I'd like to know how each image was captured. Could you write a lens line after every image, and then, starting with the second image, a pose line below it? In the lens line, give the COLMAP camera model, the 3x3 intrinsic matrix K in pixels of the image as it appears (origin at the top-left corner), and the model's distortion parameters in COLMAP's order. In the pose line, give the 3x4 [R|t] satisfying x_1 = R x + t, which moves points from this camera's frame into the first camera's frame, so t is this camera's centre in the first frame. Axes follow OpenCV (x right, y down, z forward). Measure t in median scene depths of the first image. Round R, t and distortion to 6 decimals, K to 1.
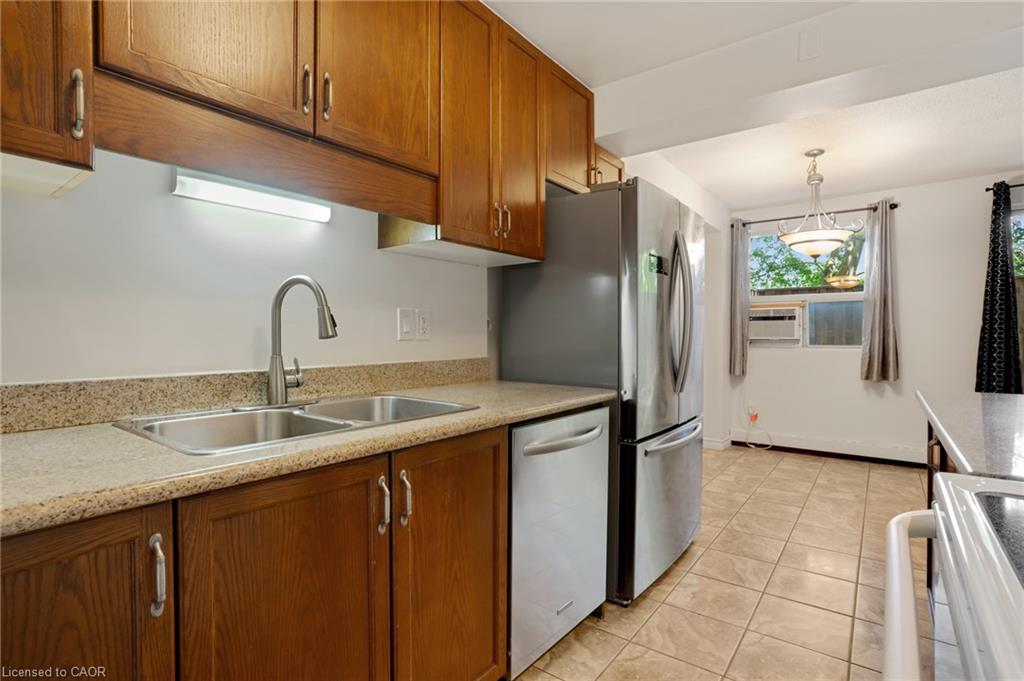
lens RADIAL K [[500.7, 0, 512.0], [0, 500.7, 340.5], [0, 0, 1]] dist [-0.069124, 0.037046]
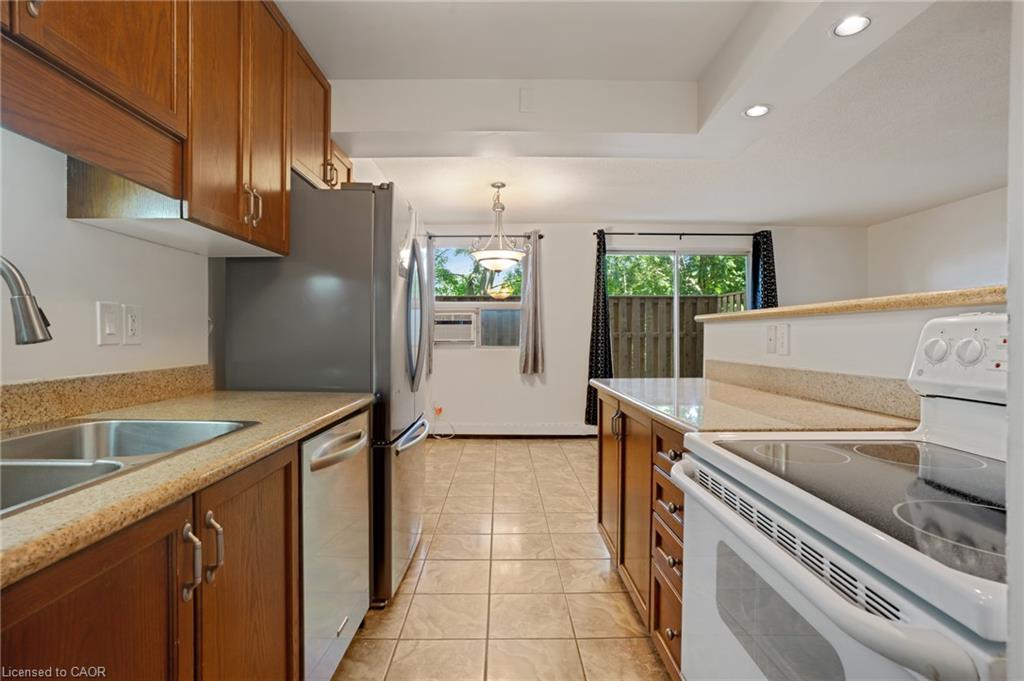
lens RADIAL K [[492.1, 0, 512.0], [0, 492.1, 340.5], [0, 0, 1]] dist [-0.066209, 0.035644]
pose [[0.792823, -0.002949, 0.609445, -0.150559], [0.005166, 0.999985, -0.001881, -0.002296], [-0.609430, 0.004640, 0.792826, 0.052253]]
